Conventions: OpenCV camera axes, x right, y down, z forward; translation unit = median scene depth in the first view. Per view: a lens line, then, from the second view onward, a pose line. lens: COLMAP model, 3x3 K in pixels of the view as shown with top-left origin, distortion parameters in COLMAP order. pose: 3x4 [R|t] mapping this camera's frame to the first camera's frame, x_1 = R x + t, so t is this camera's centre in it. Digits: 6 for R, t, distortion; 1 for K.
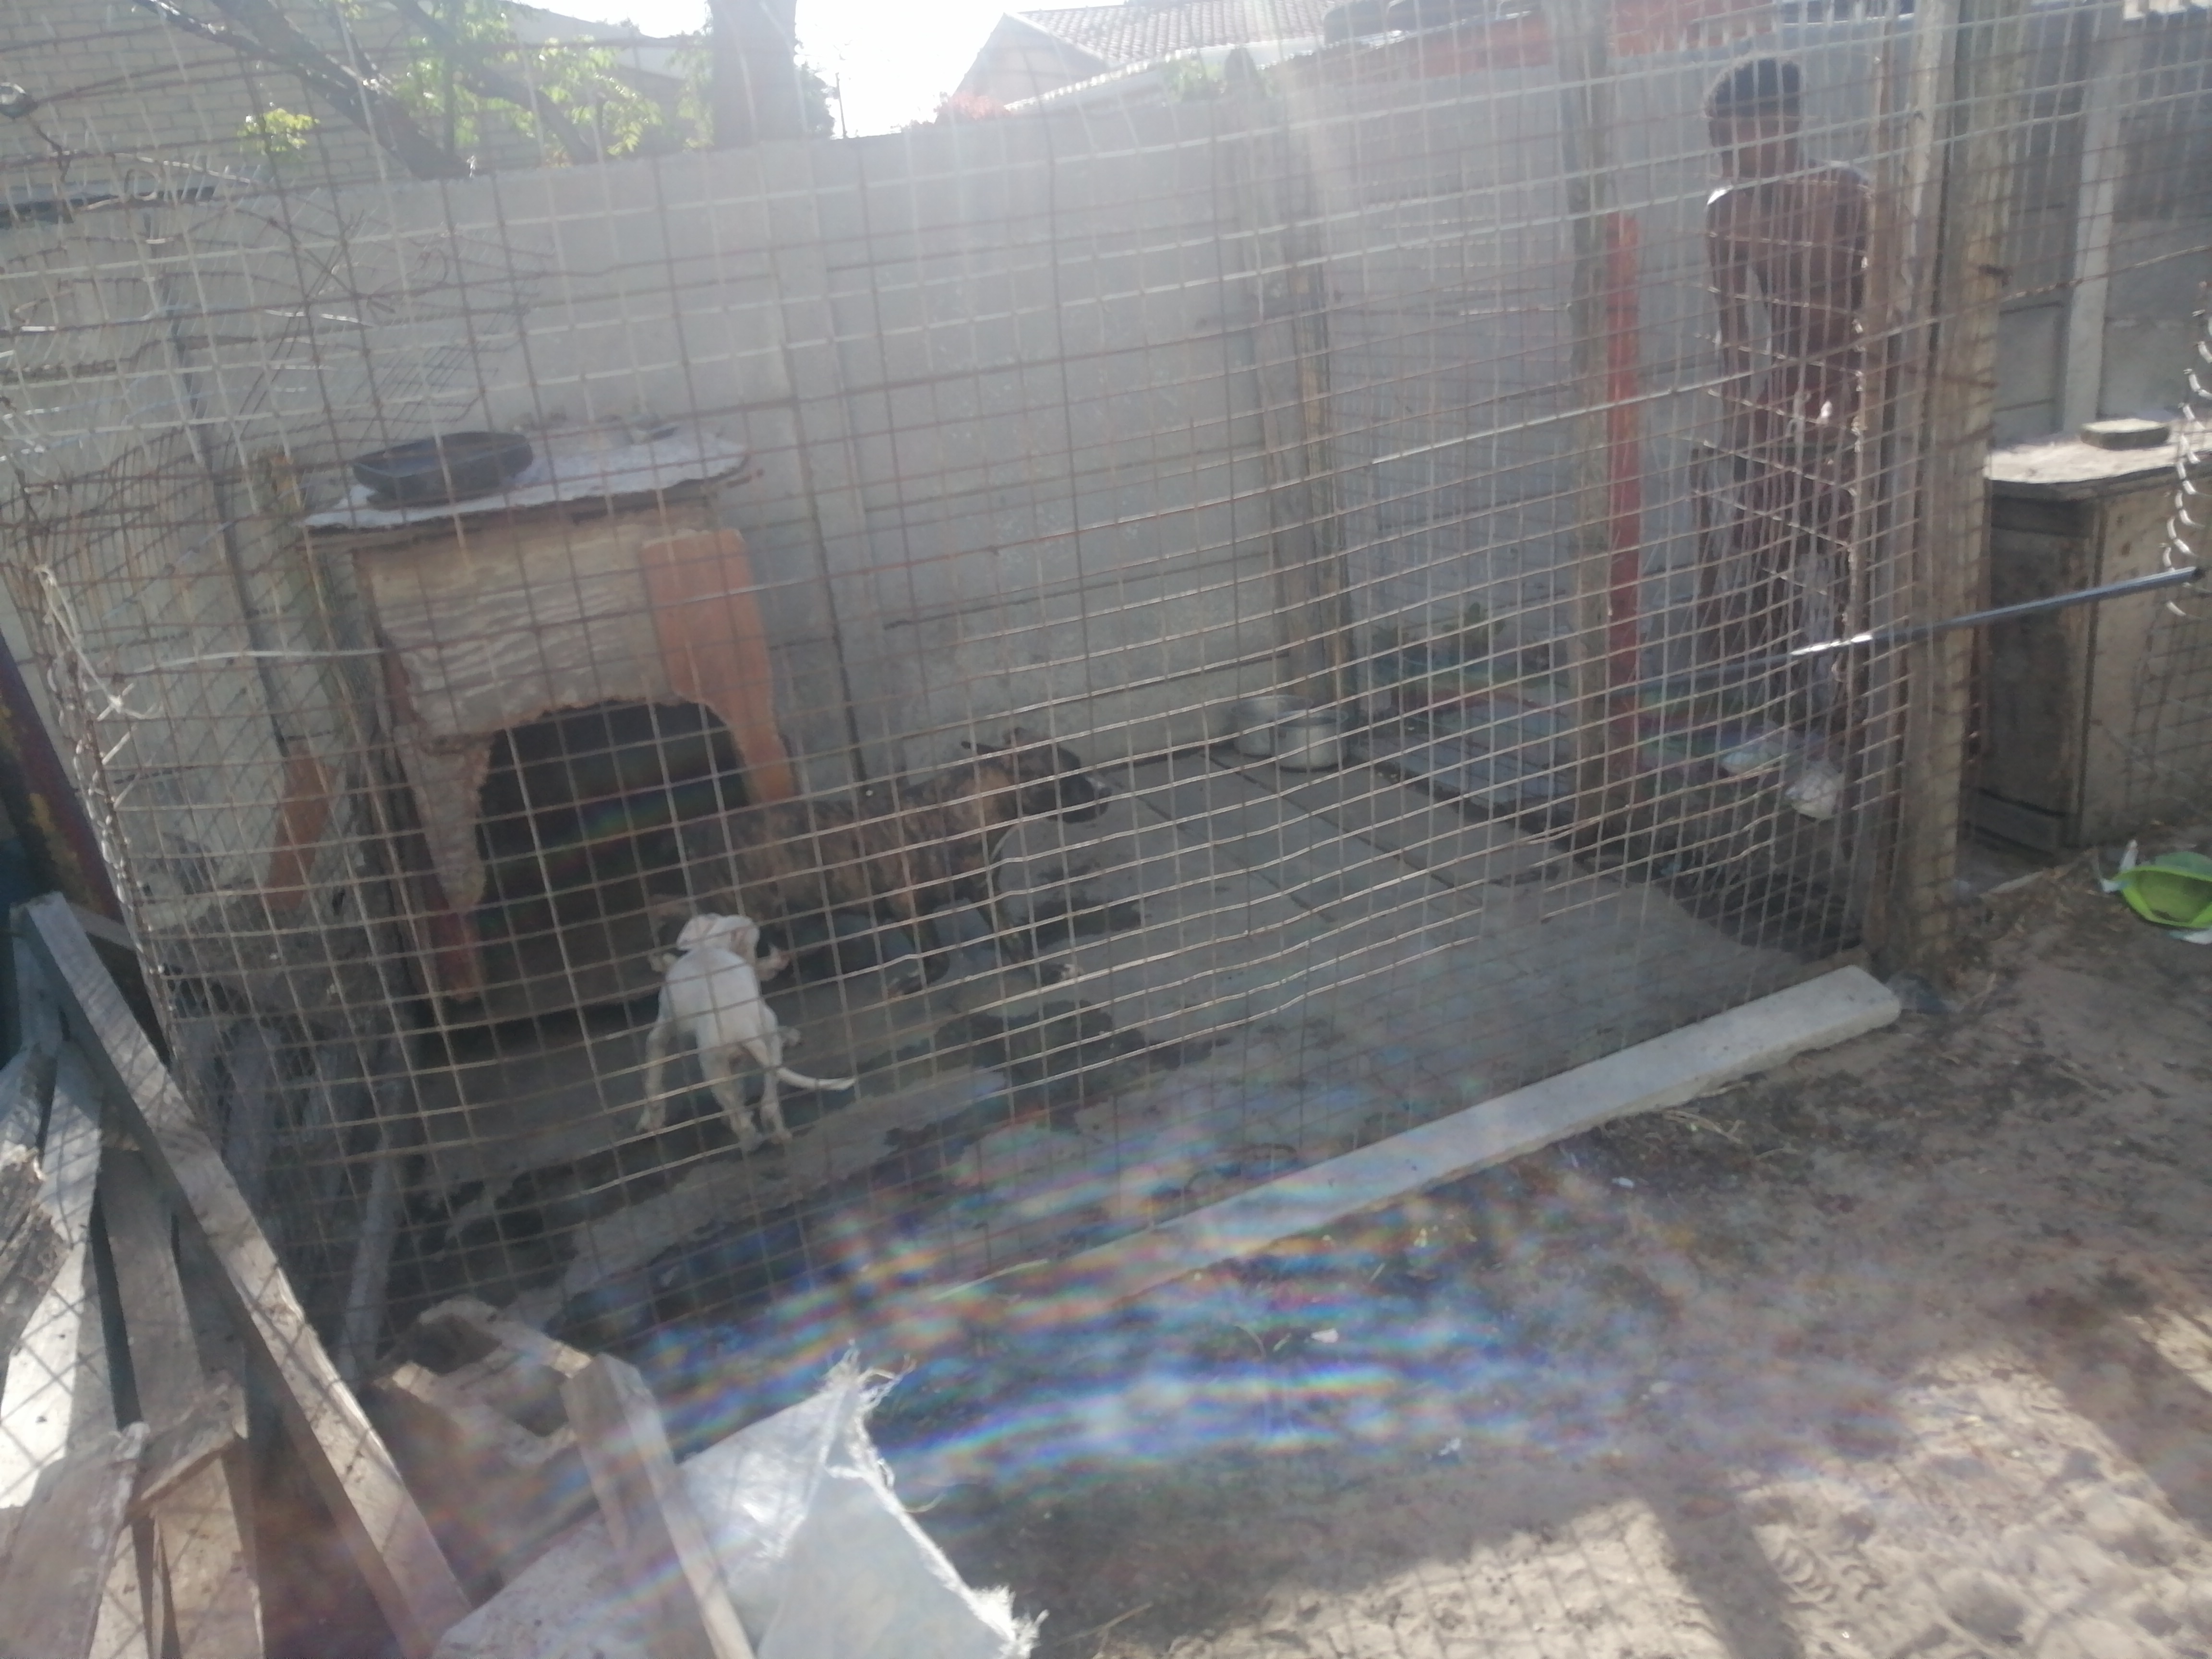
lens RADIAL K [[1620.0, 0, 1112.3], [0, 1620.0, 818.6], [0, 0, 1]] dist [-0.029583, 0.071864]
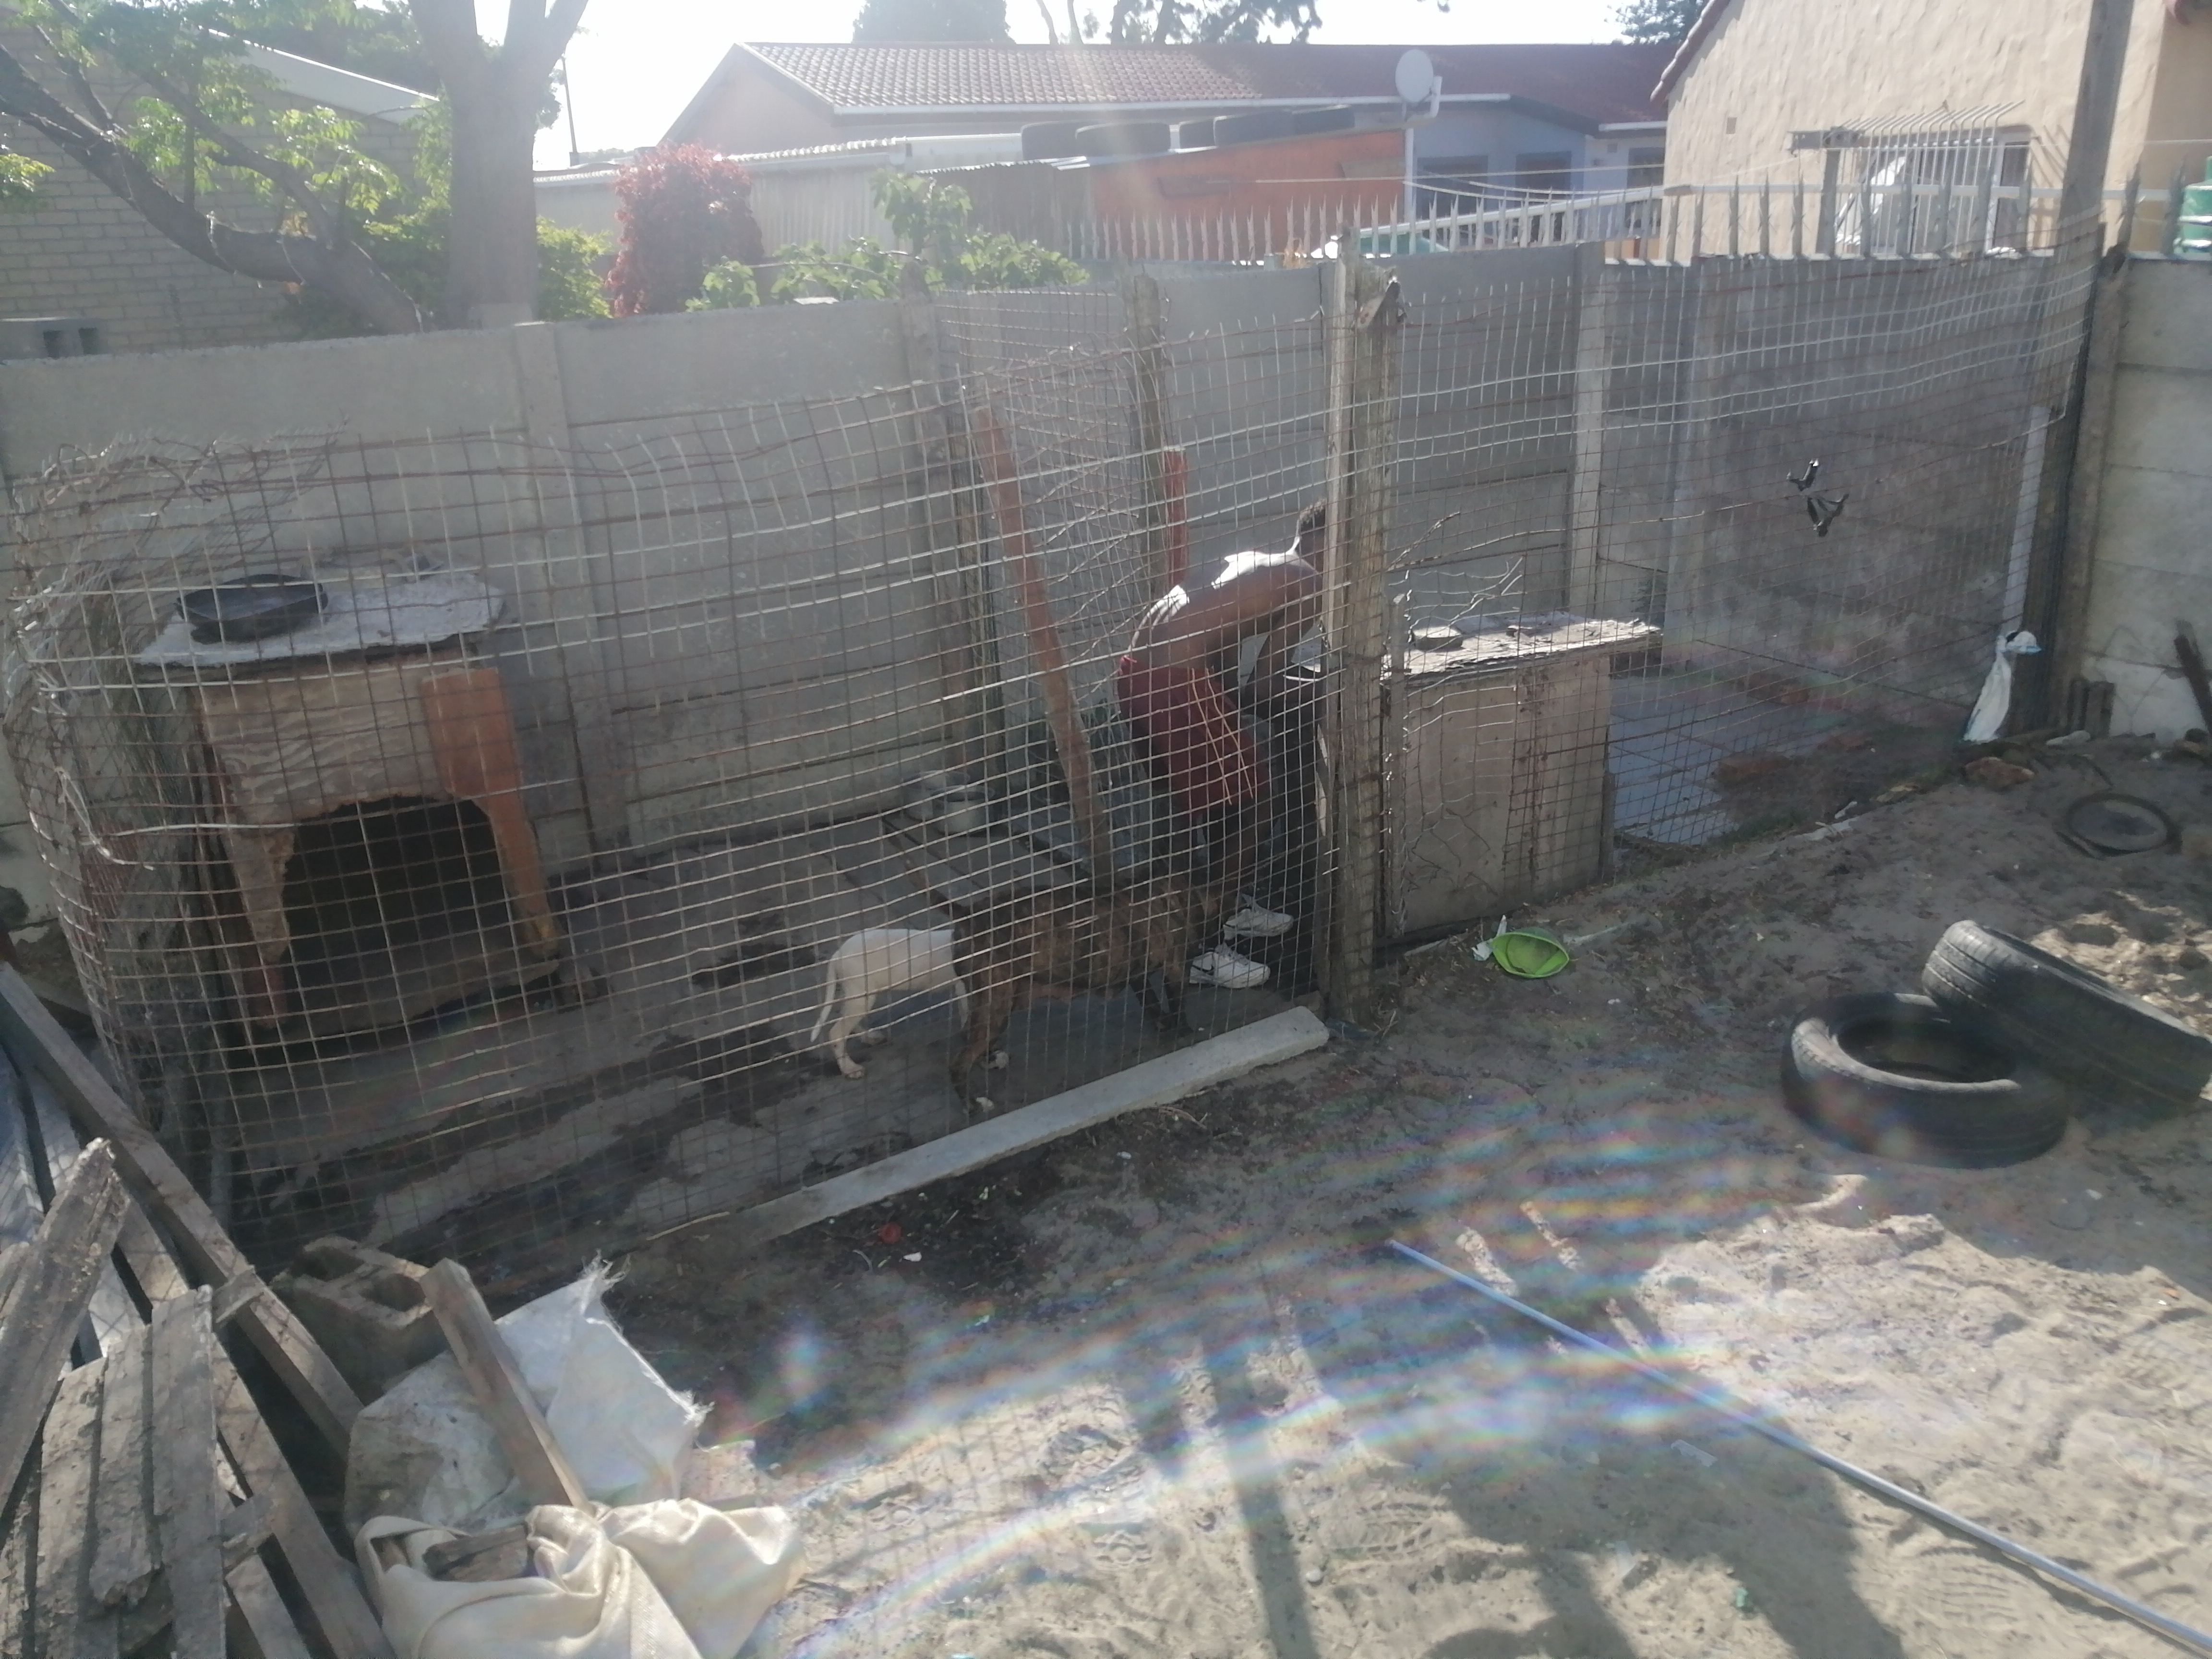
lens RADIAL K [[1620.0, 0, 1112.3], [0, 1620.0, 818.6], [0, 0, 1]] dist [-0.029583, 0.071864]
pose [[0.985228, 0.020795, 0.169982, 0.039258], [-0.021286, 0.999773, 0.001065, -0.076762], [-0.169921, -0.004667, 0.985447, -0.413407]]
